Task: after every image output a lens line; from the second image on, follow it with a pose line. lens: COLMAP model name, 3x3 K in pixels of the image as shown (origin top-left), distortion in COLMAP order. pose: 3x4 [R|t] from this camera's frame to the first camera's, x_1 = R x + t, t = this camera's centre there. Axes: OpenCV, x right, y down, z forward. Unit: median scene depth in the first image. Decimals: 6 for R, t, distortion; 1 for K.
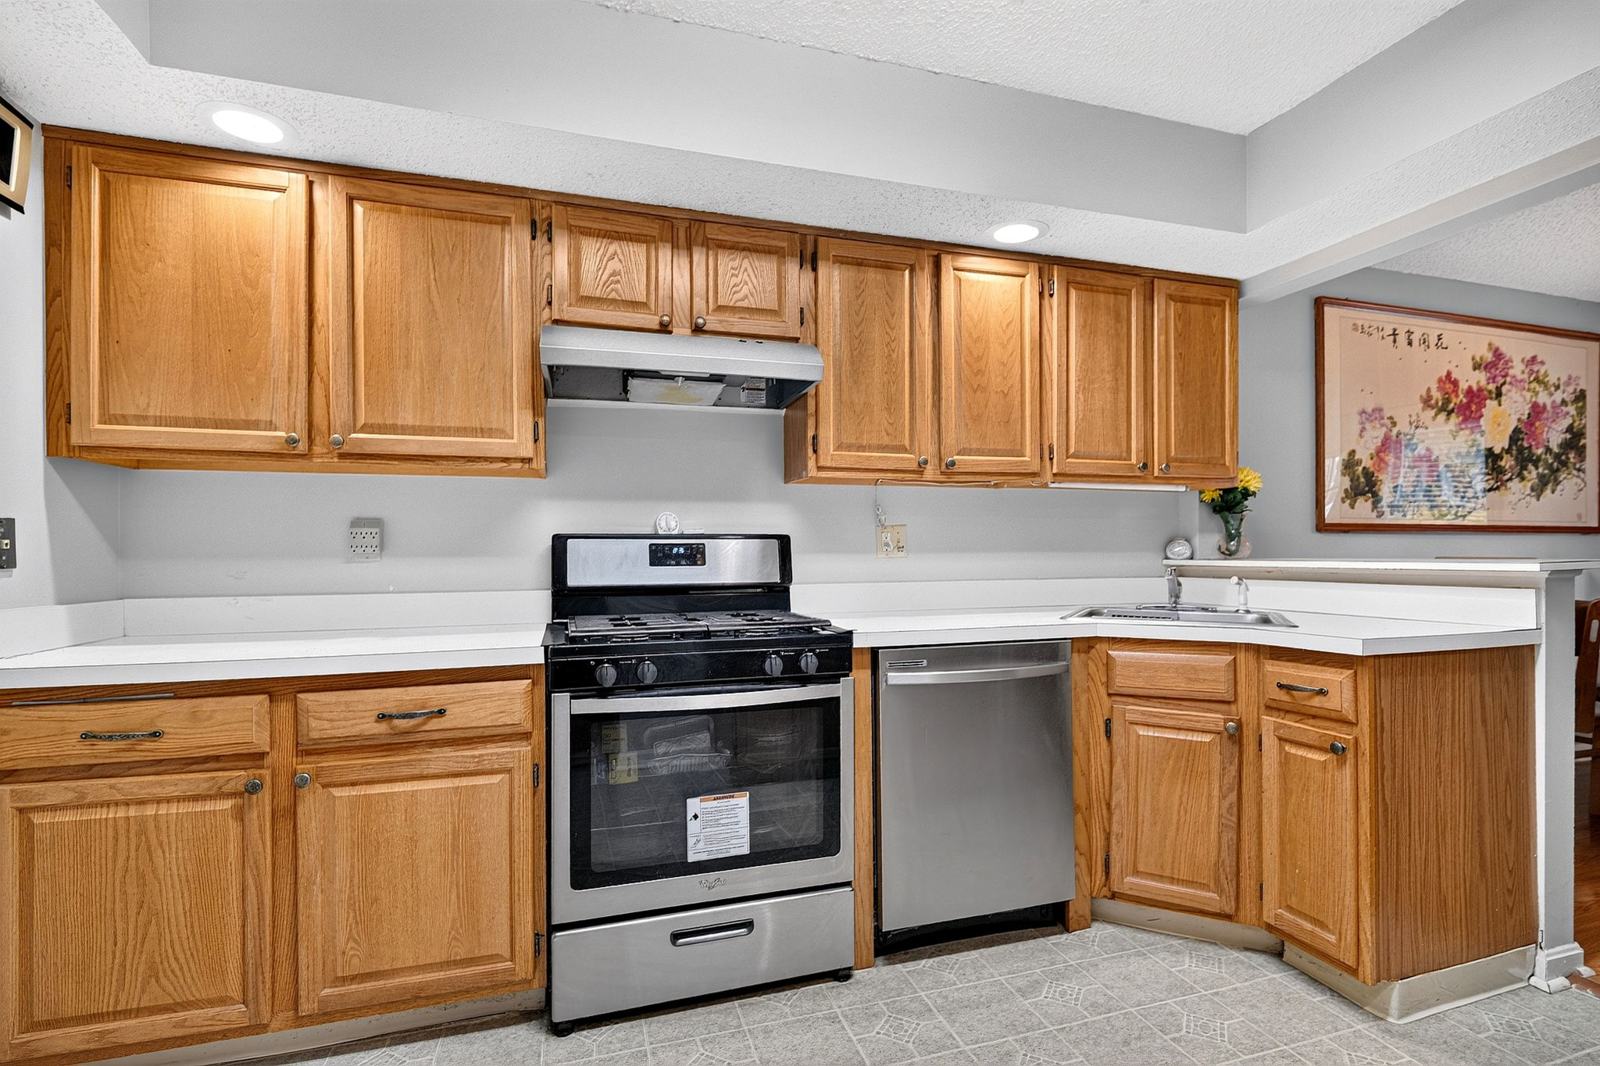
lens RADIAL K [[770.8, 0, 799.1], [0, 770.8, 544.5], [0, 0, 1]] dist [0.002029, -0.000147]
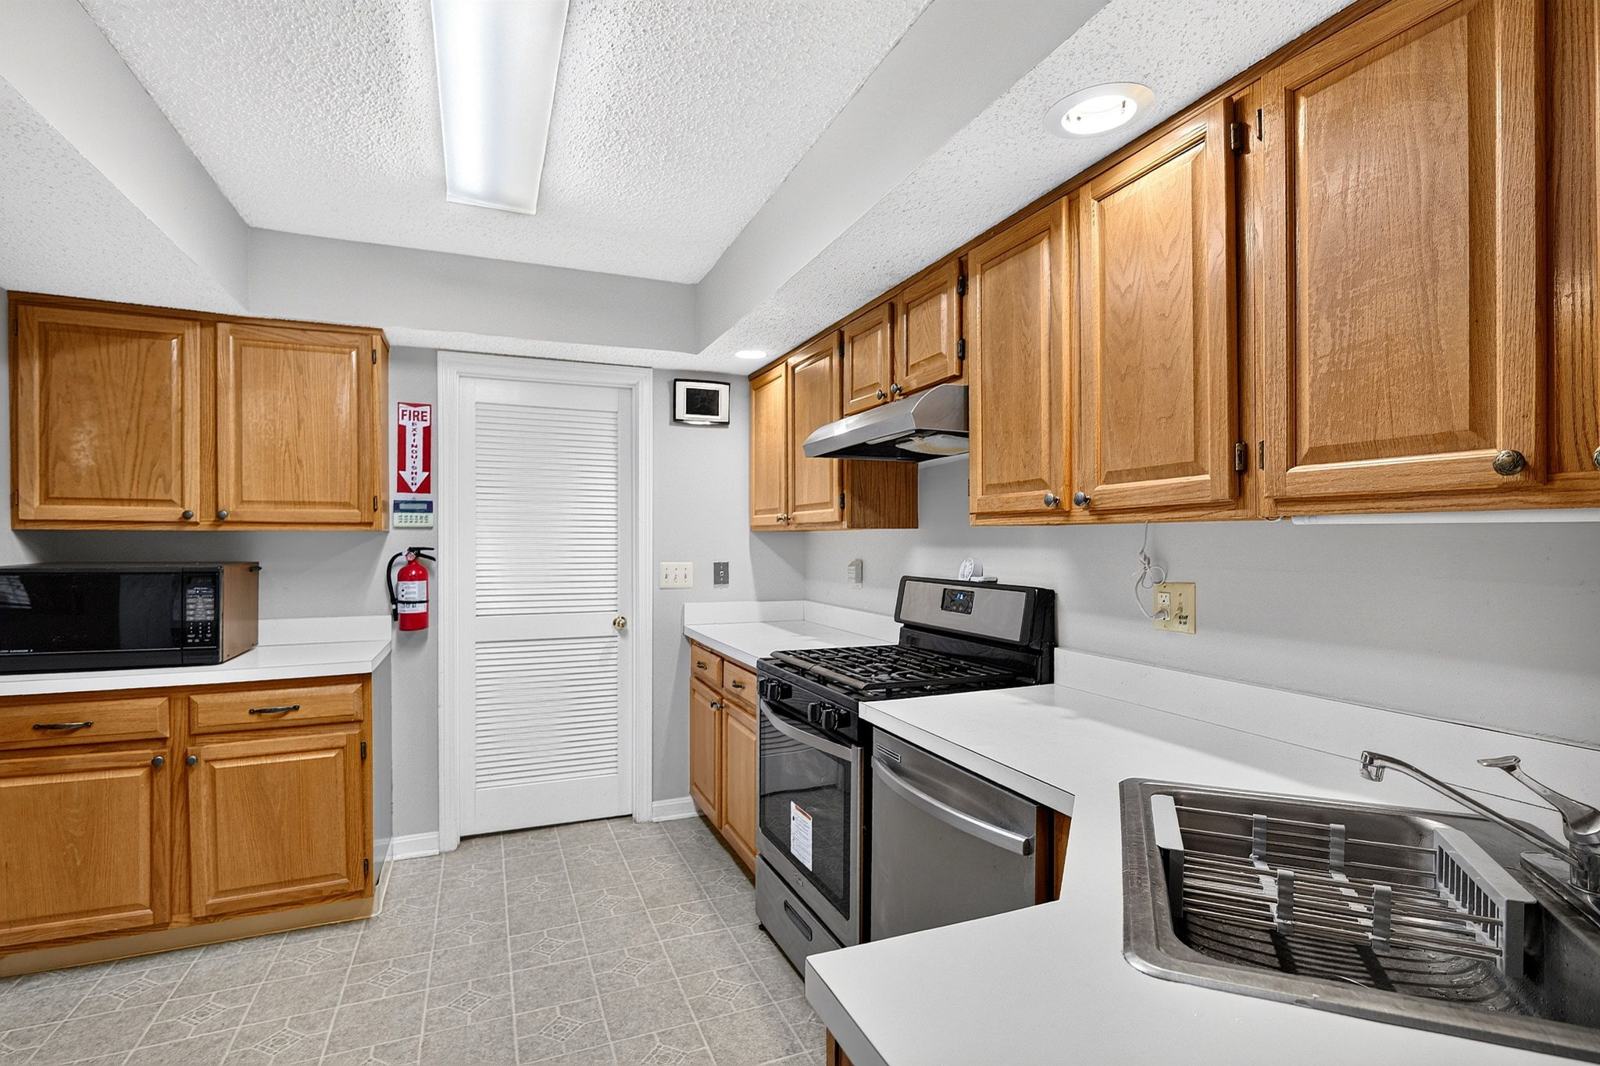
lens RADIAL K [[770.8, 0, 798.7], [0, 770.8, 535.7], [0, 0, 1]] dist [0.002029, -0.000147]
pose [[0.086352, -0.000408, -0.996265, 0.846186], [0.005271, 0.999986, 0.000047, -0.075067], [0.996251, -0.005255, 0.086353, 0.702527]]
